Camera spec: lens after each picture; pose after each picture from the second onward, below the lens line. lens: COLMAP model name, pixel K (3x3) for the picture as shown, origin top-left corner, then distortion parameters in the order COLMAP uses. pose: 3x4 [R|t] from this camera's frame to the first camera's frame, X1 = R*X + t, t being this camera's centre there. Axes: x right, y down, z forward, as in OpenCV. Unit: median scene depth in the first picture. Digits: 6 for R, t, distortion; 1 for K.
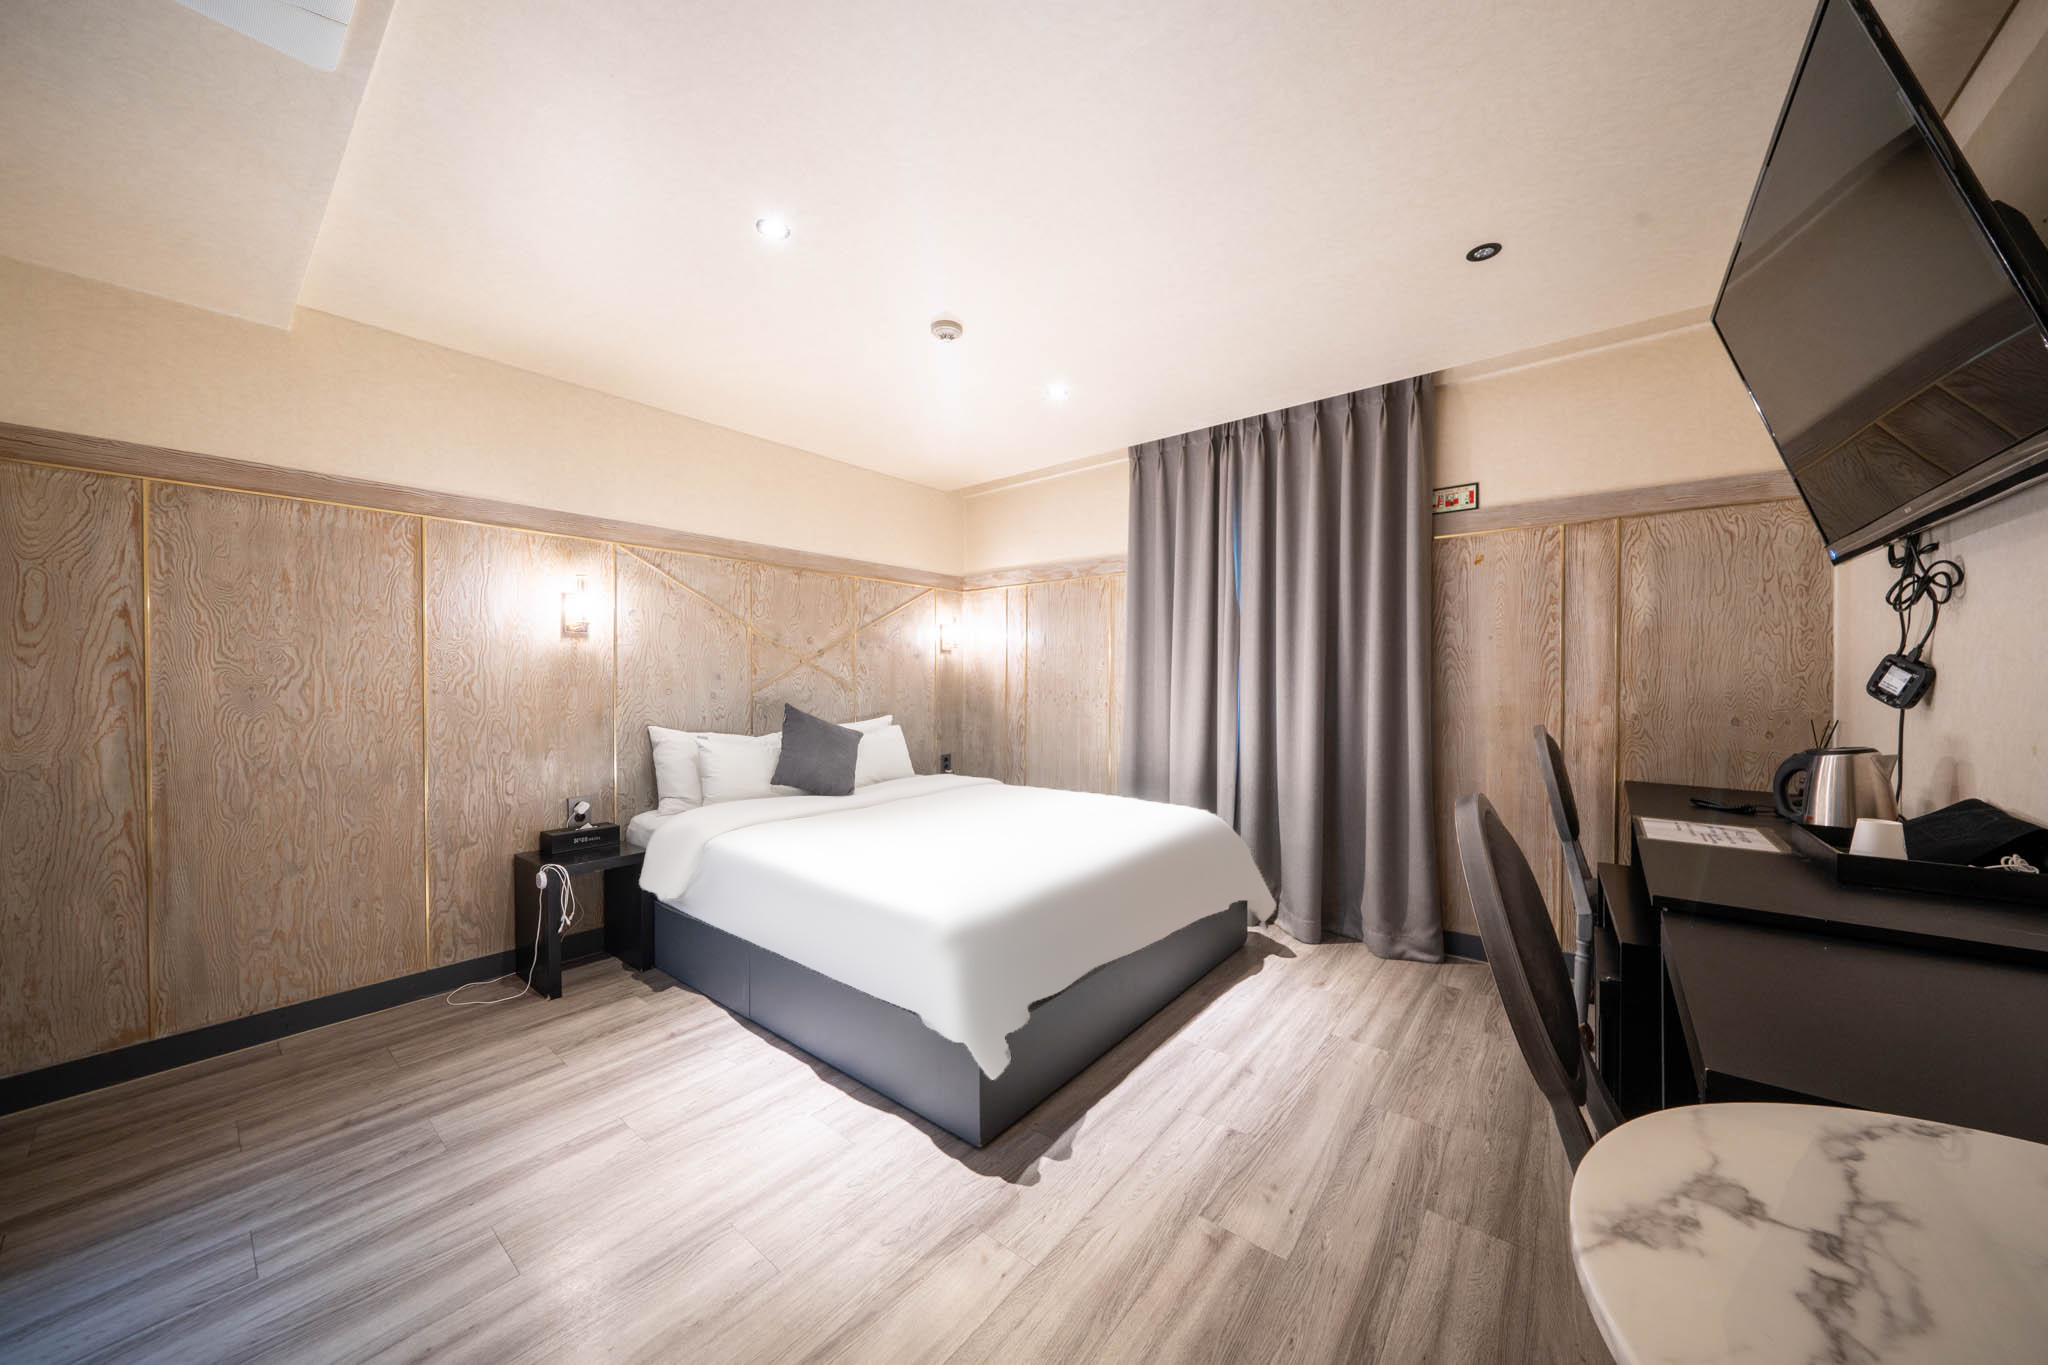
lens RADIAL K [[693.1, 0, 1081.4], [0, 693.1, 688.3], [0, 0, 1]] dist [-0.007278, 0.000098]
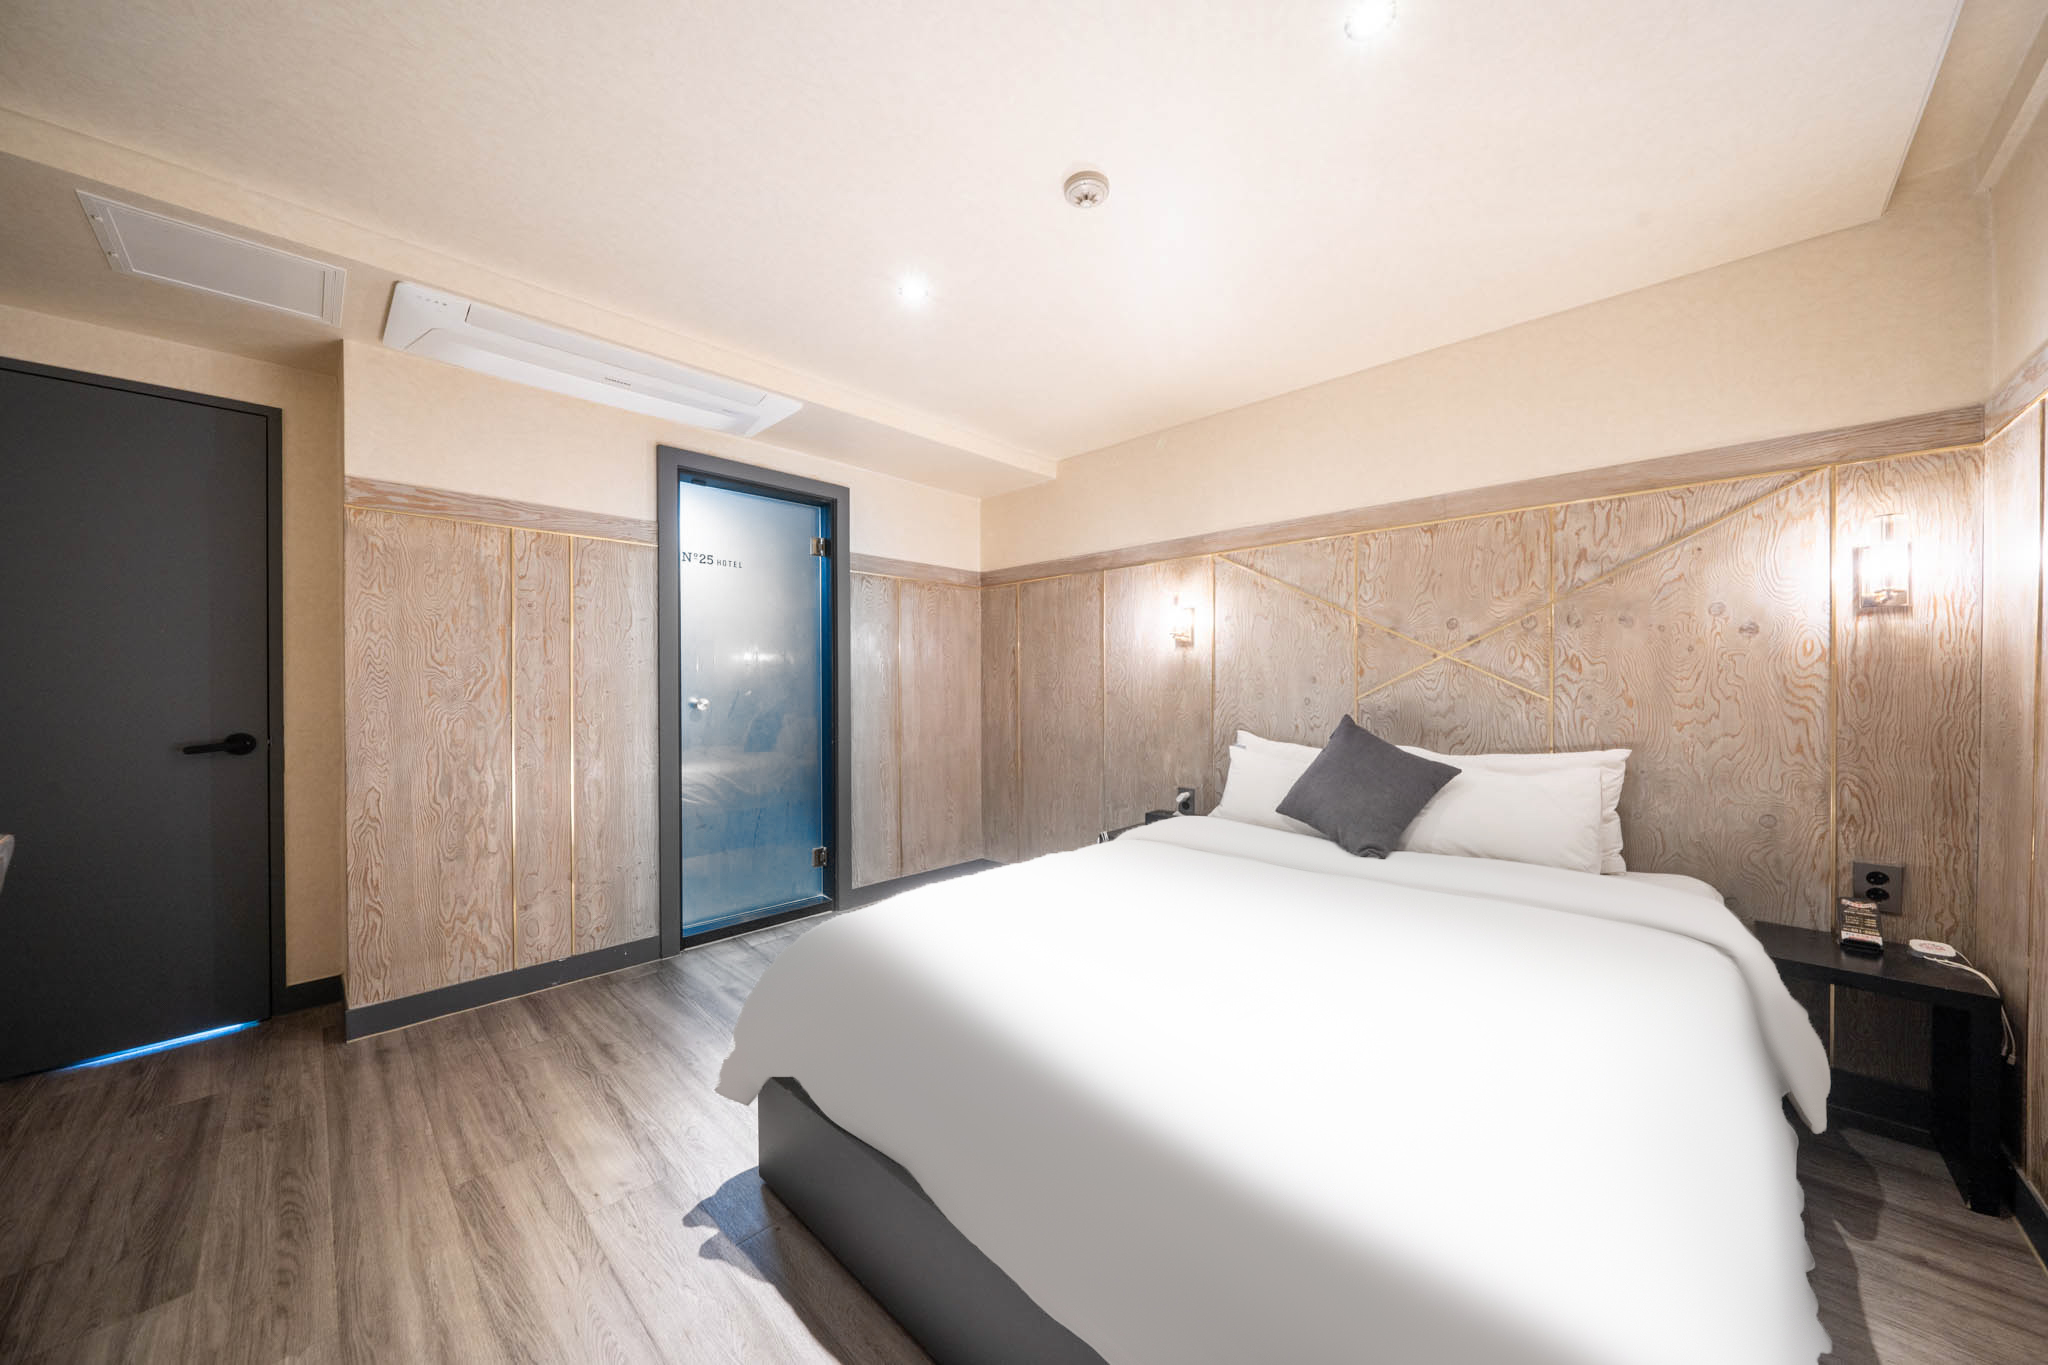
lens RADIAL K [[693.1, 0, 988.2], [0, 693.1, 685.1], [0, 0, 1]] dist [-0.007278, 0.000098]
pose [[-0.151545, 0.000115, -0.988450, 0.415555], [-0.008522, 0.999963, 0.001423, -0.008599], [0.988414, 0.008639, -0.151538, 0.806664]]
